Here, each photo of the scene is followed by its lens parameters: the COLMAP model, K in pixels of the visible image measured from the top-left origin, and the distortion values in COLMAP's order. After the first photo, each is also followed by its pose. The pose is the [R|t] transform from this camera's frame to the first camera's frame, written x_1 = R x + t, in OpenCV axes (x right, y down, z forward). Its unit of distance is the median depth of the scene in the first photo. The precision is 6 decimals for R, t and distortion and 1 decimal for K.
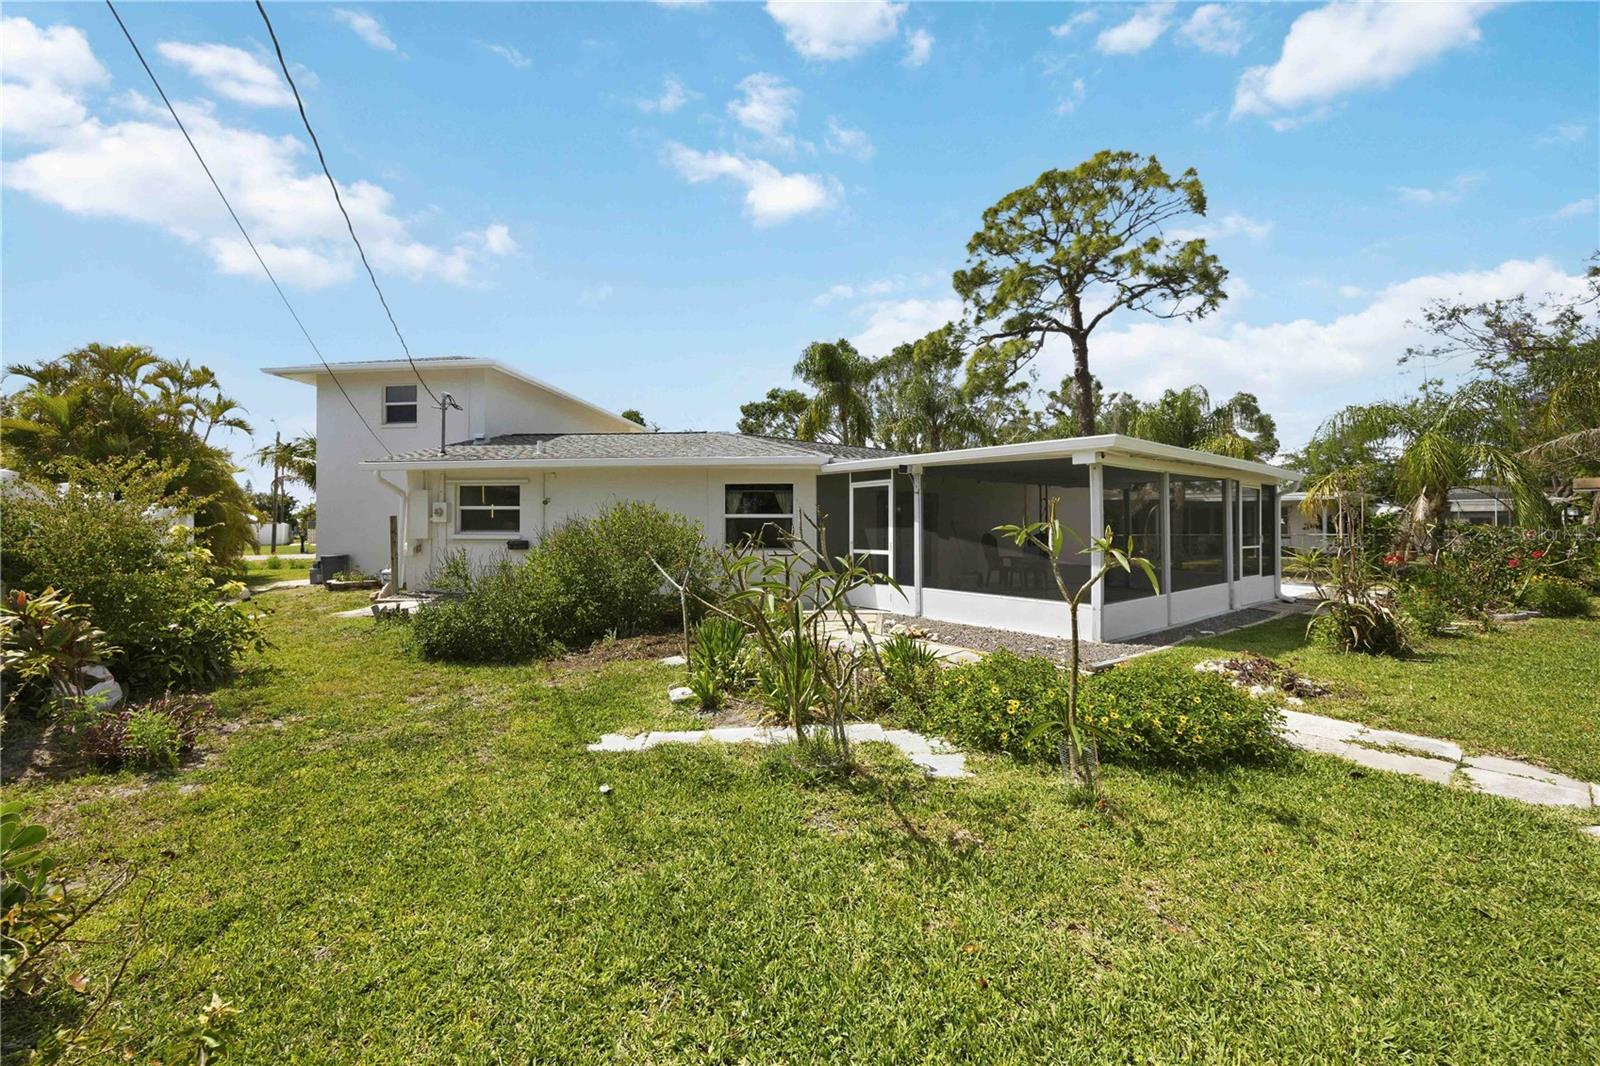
lens RADIAL K [[629.5, 0, 801.0], [0, 629.5, 525.0], [0, 0, 1]] dist [-0.002337, -0.000398]
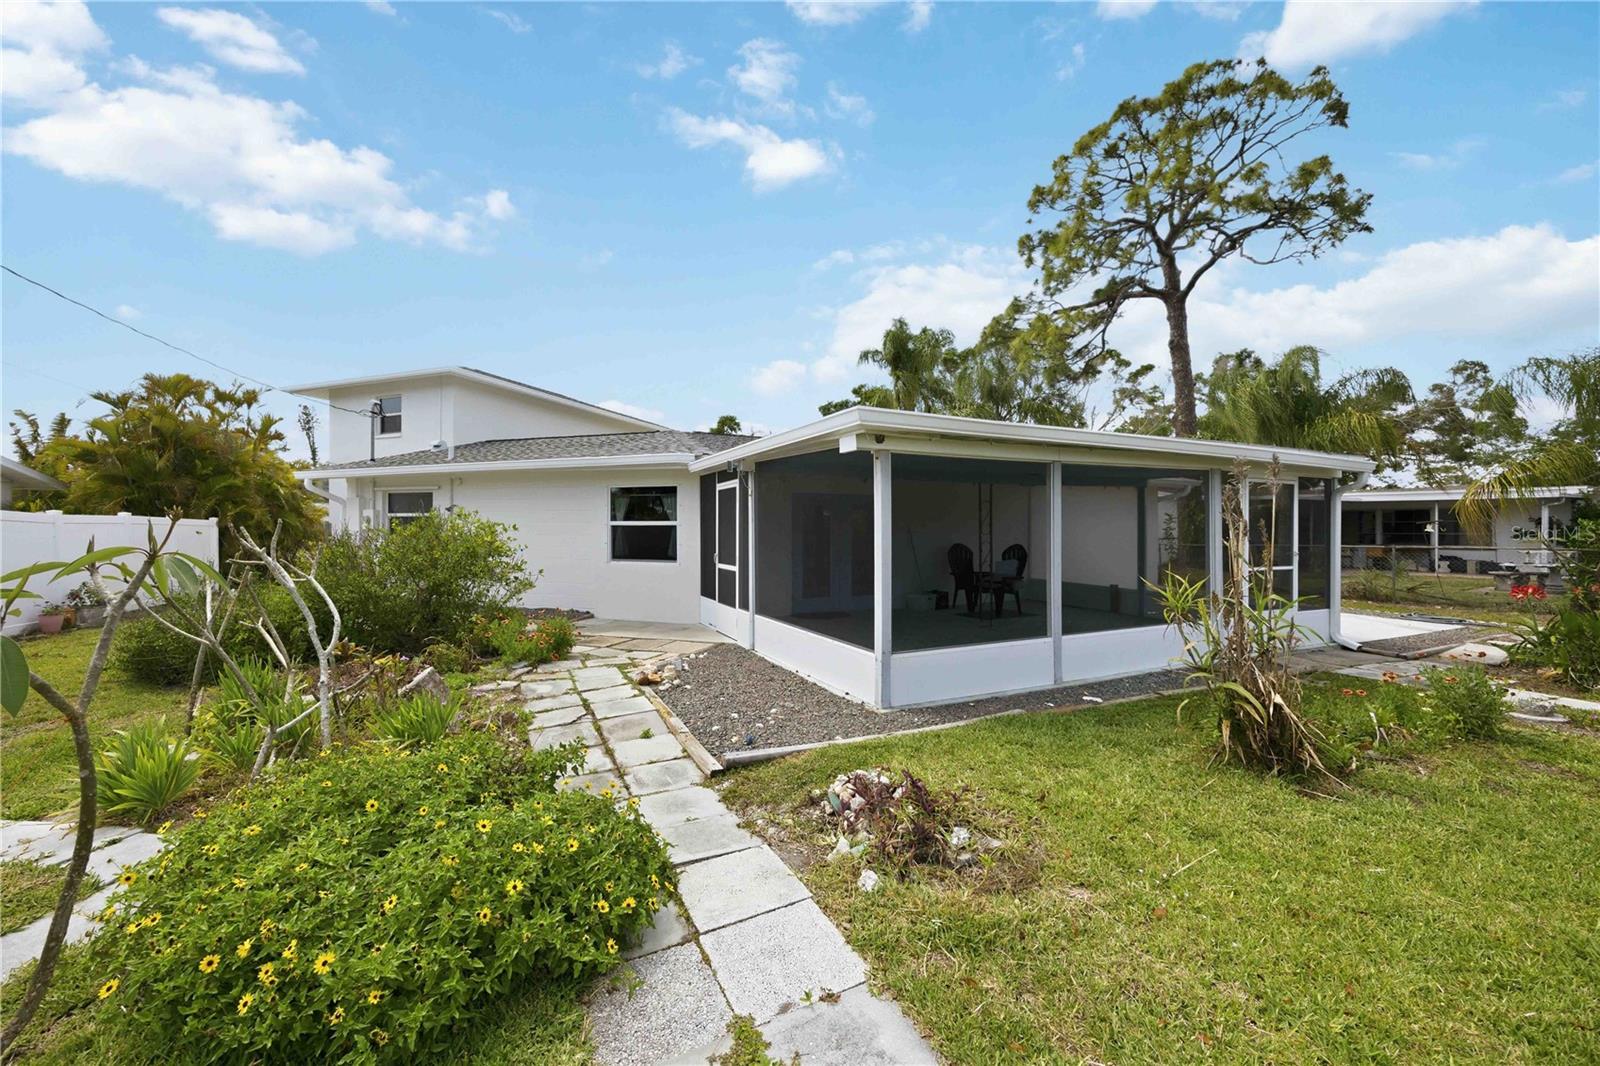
lens RADIAL K [[629.5, 0, 799.5], [0, 629.5, 534.3], [0, 0, 1]] dist [-0.002337, -0.000398]
pose [[0.973259, 0.002231, -0.229702, 0.179316], [0.000340, 0.999938, 0.011153, -0.004716], [0.229712, -0.010933, 0.973197, 0.101687]]
